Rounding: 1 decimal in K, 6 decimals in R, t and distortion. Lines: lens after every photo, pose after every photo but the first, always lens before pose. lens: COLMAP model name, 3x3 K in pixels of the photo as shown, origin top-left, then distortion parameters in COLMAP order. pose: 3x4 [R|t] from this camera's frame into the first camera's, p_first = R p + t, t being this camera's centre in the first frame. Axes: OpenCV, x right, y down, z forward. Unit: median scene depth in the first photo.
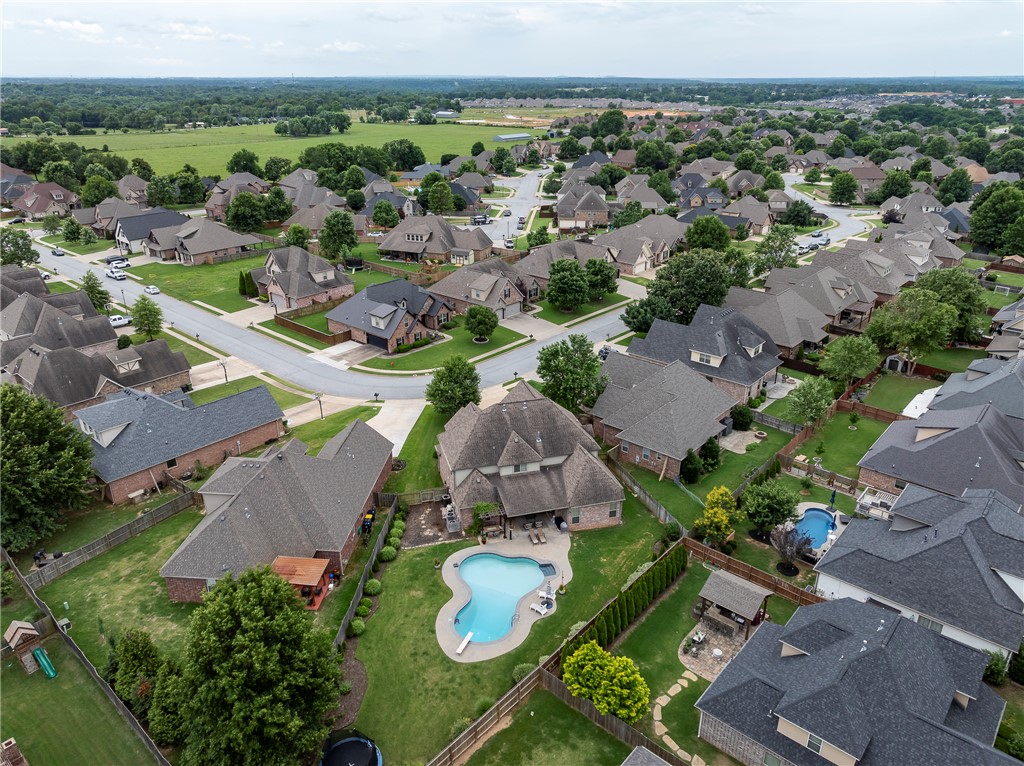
lens RADIAL K [[730.4, 0, 512.0], [0, 730.4, 383.0], [0, 0, 1]] dist [-0.004778, 0.010829]
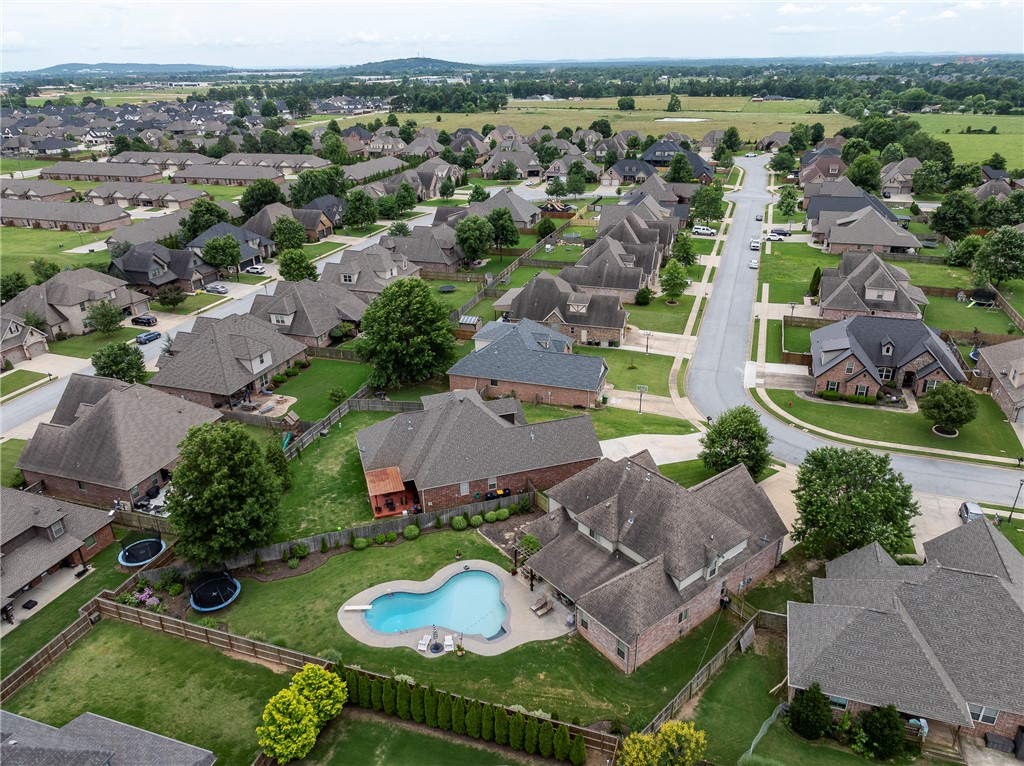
lens RADIAL K [[715.8, 0, 512.0], [0, 715.8, 383.0], [0, 0, 1]] dist [-0.003572, 0.006167]
pose [[0.378596, 0.372376, -0.847350, 0.357133], [-0.342258, 0.906930, 0.245638, -0.123969], [0.859956, 0.197014, 0.470809, 0.295183]]
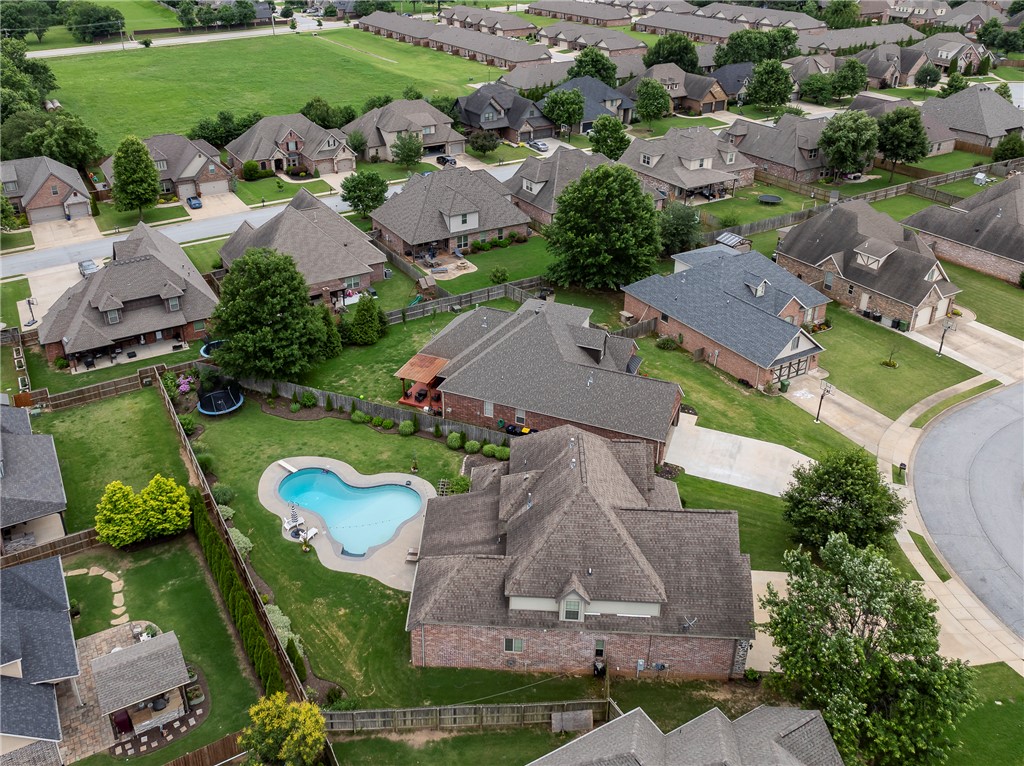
lens RADIAL K [[868.5, 0, 449.6], [0, 868.5, 297.0], [0, 0, 1]] dist [-0.001905, 0.004357]
pose [[-0.355035, 0.388140, -0.850469, 0.367564], [-0.352245, 0.787145, 0.506287, -0.243025], [0.865952, 0.479323, -0.142744, 0.579010]]
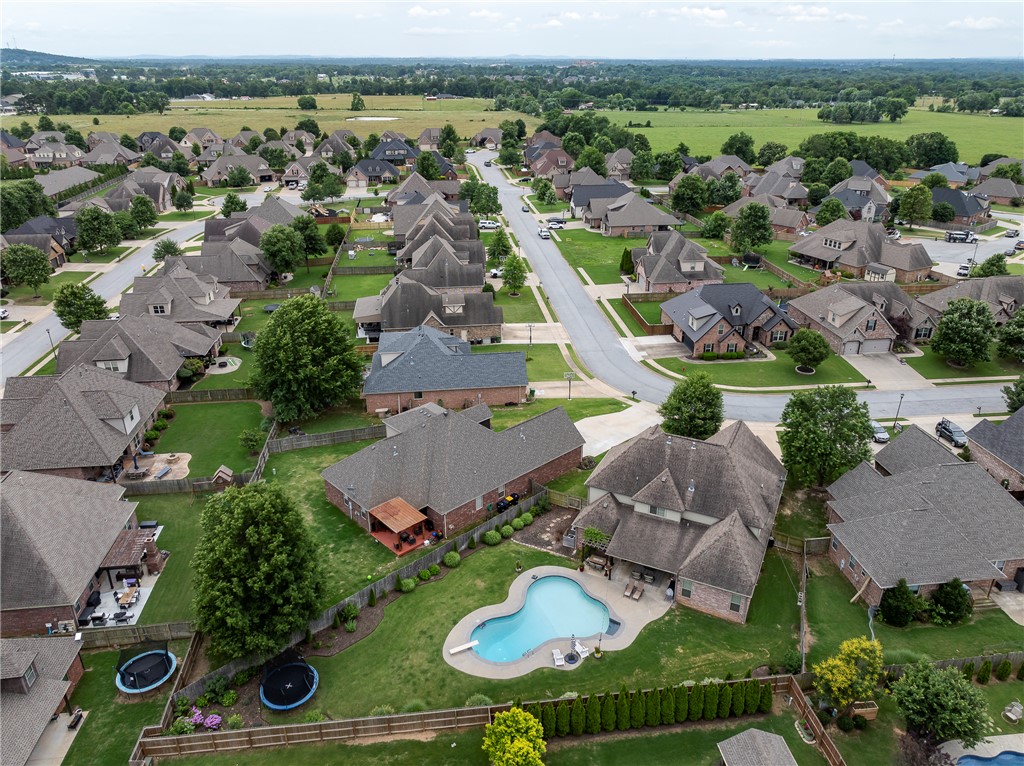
lens RADIAL K [[730.4, 0, 512.0], [0, 730.4, 383.0], [0, 0, 1]] dist [-0.004778, 0.010829]
pose [[0.743749, 0.272675, -0.610316, 0.221287], [-0.259769, 0.959158, 0.111968, -0.049240], [0.615920, 0.075265, 0.784205, 0.115627]]
